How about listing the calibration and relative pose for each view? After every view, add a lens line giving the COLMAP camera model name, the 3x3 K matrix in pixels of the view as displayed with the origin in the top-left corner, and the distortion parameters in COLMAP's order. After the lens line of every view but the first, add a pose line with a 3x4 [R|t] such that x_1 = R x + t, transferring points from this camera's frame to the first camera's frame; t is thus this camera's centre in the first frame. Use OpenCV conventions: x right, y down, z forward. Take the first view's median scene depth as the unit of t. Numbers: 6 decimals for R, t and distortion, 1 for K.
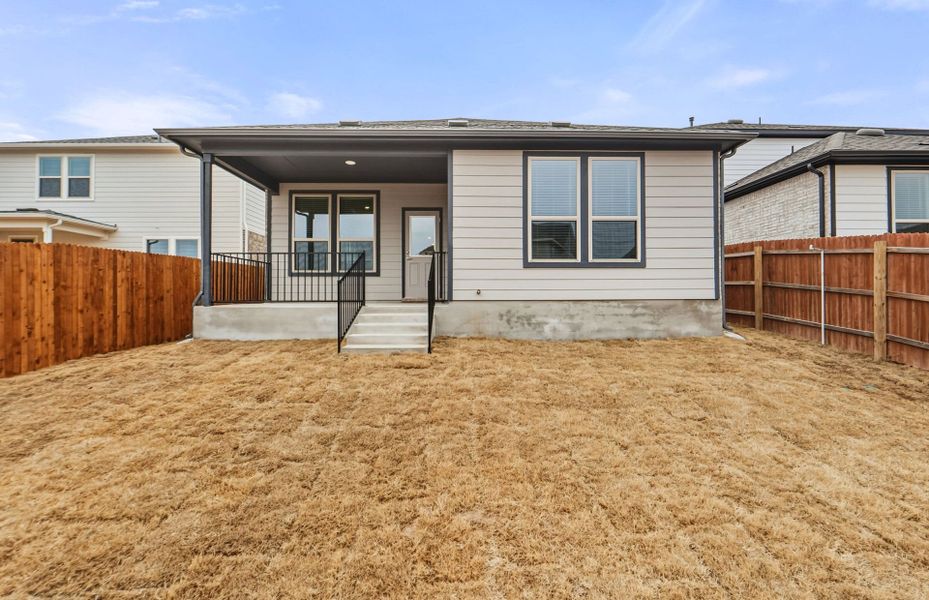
lens RADIAL K [[400.4, 0, 466.6], [0, 400.4, 294.4], [0, 0, 1]] dist [-0.002818, -0.000425]
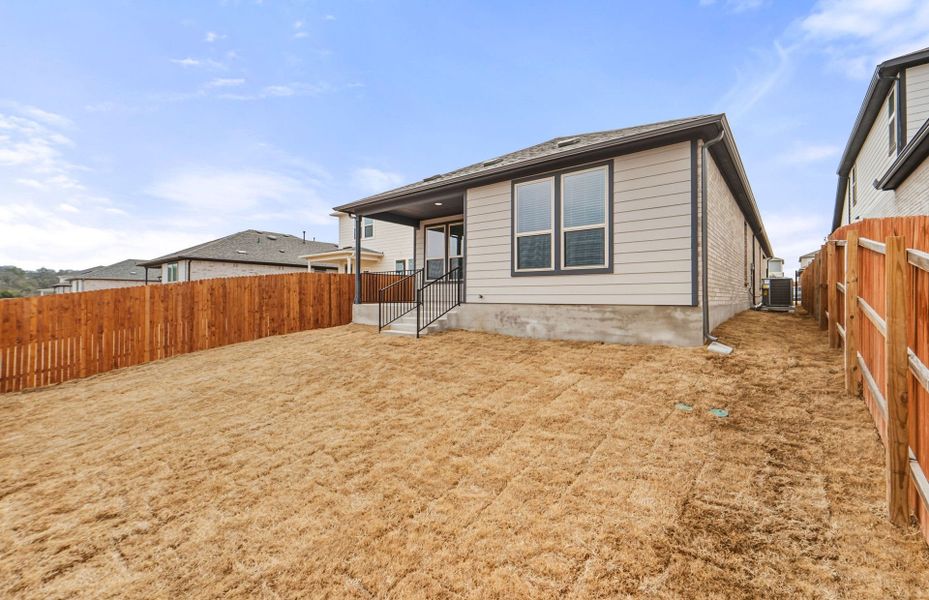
lens RADIAL K [[400.4, 0, 466.6], [0, 400.4, 294.4], [0, 0, 1]] dist [-0.002818, -0.000425]
pose [[0.764427, -0.000177, -0.644710, 0.816850], [-0.000204, 1.000000, -0.000516, -0.012203], [0.644710, 0.000526, 0.764427, -0.015023]]
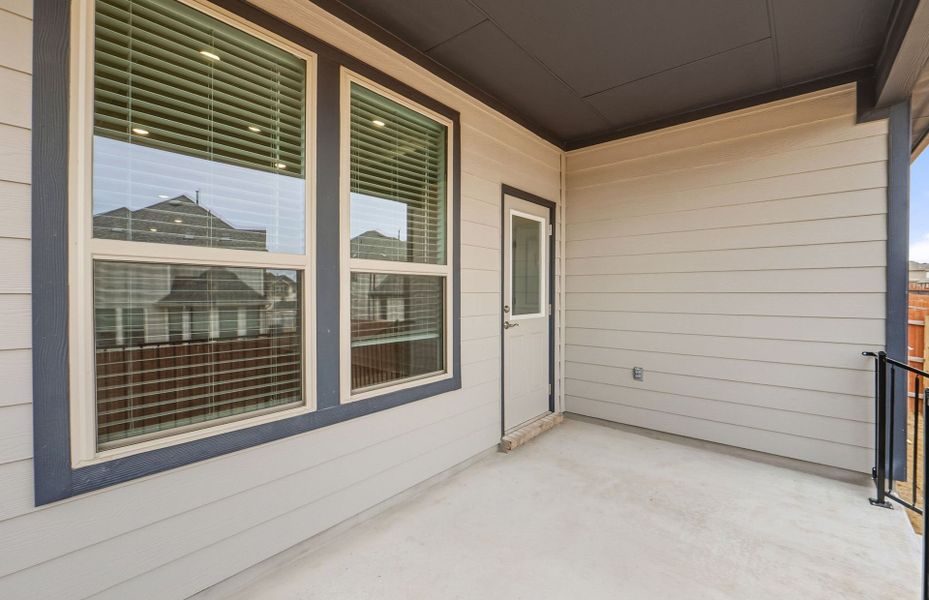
lens RADIAL K [[400.4, 0, 466.6], [0, 400.4, 294.4], [0, 0, 1]] dist [-0.002818, -0.000425]
pose [[0.659083, -0.003448, 0.752062, 0.133822], [-0.004638, 0.999952, 0.008649, -0.169005], [-0.752056, -0.009188, 0.659035, 0.717632]]
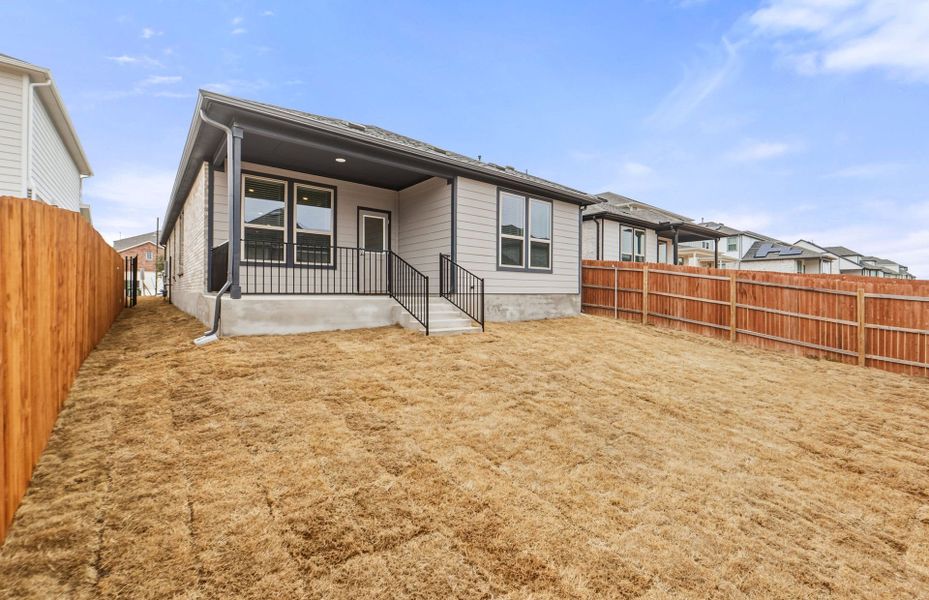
lens RADIAL K [[400.4, 0, 466.6], [0, 400.4, 294.4], [0, 0, 1]] dist [-0.002818, -0.000425]
pose [[0.780441, 0.004698, 0.625212, -0.804687], [-0.013997, 0.999852, 0.009959, 0.004128], [-0.625073, -0.016524, 0.780391, -0.021804]]
